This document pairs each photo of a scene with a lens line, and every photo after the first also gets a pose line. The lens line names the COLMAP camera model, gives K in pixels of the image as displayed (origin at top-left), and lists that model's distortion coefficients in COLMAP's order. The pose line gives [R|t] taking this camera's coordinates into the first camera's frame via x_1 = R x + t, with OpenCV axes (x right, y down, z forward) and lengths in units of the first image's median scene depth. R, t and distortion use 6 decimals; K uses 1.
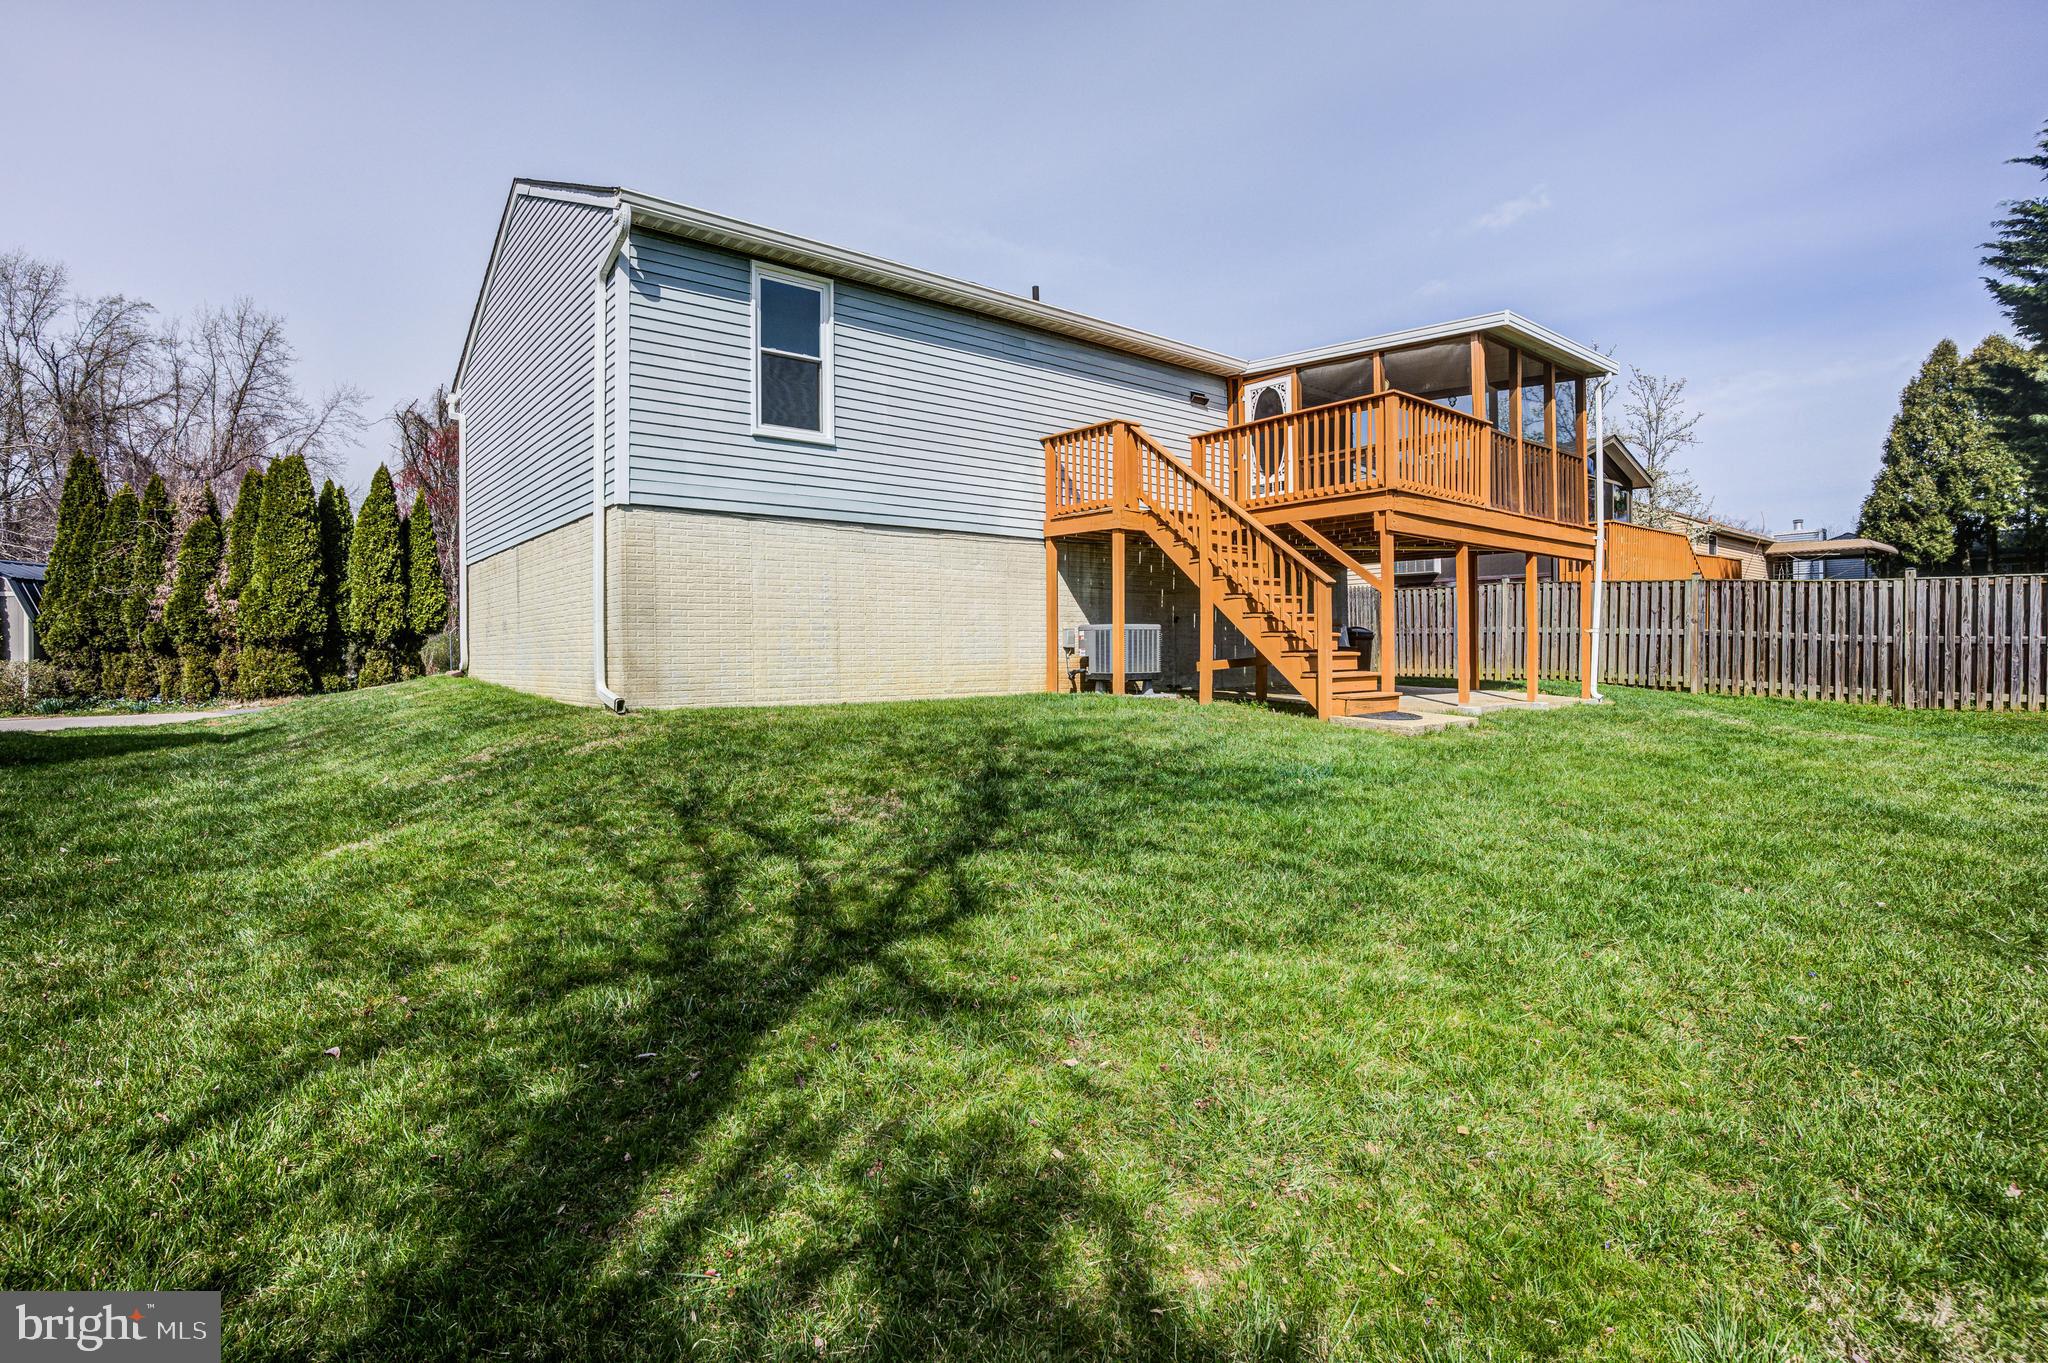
lens RADIAL K [[989.3, 0, 1022.3], [0, 989.3, 668.8], [0, 0, 1]] dist [-0.016010, 0.003688]
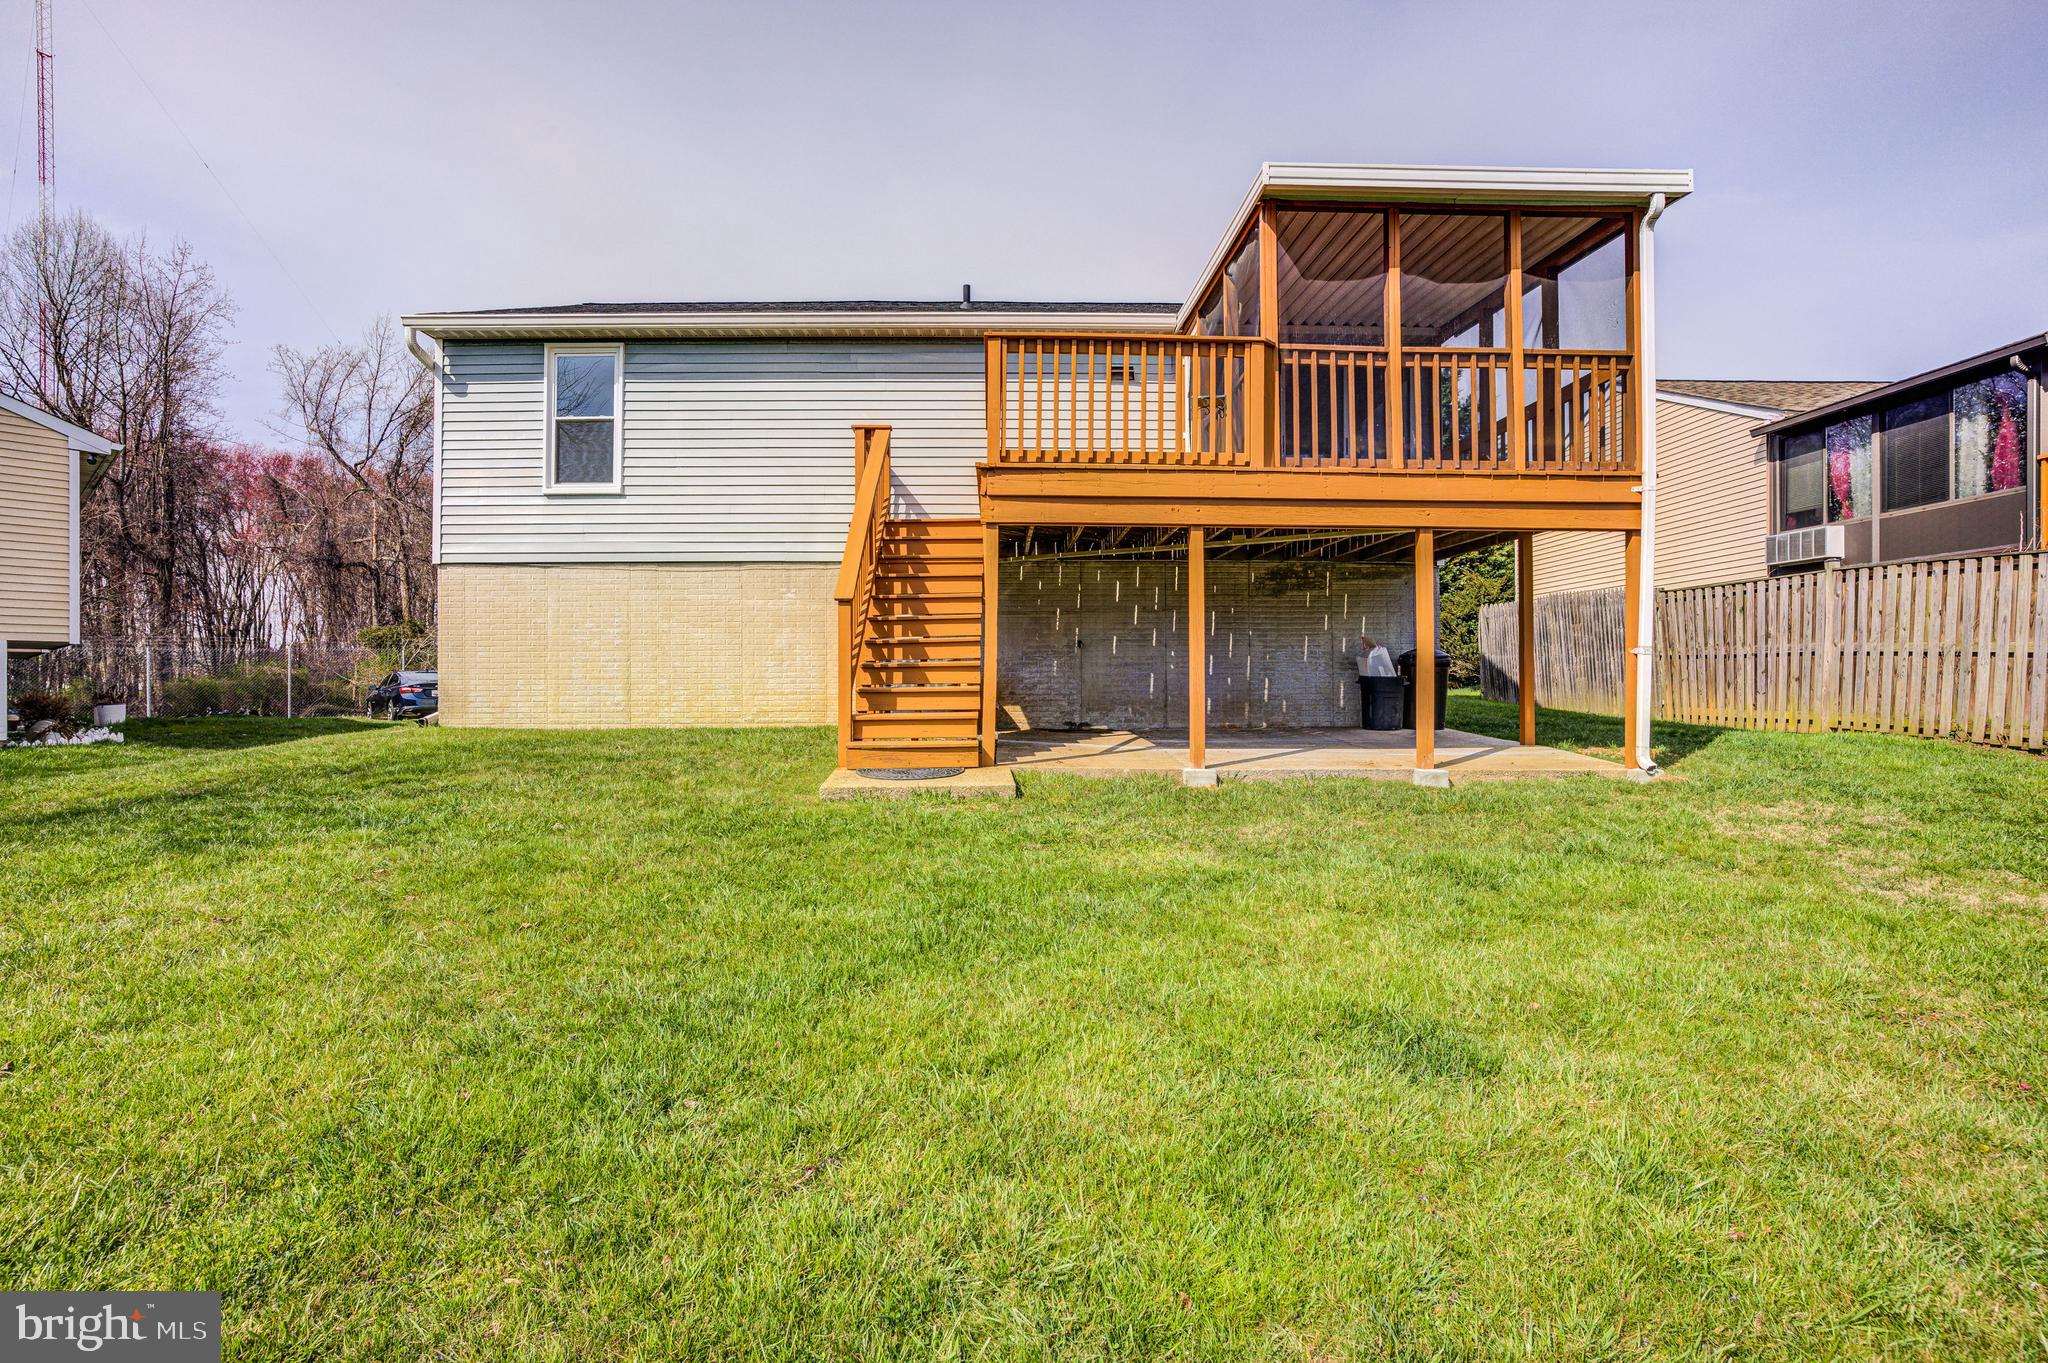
lens RADIAL K [[1068.4, 0, 1022.8], [0, 1068.4, 696.3], [0, 0, 1]] dist [-0.016979, -0.000336]
pose [[0.791752, 0.006416, -0.610809, 0.876969], [-0.011773, 0.999919, -0.004757, -0.000730], [0.610729, 0.010958, 0.791763, 0.336070]]
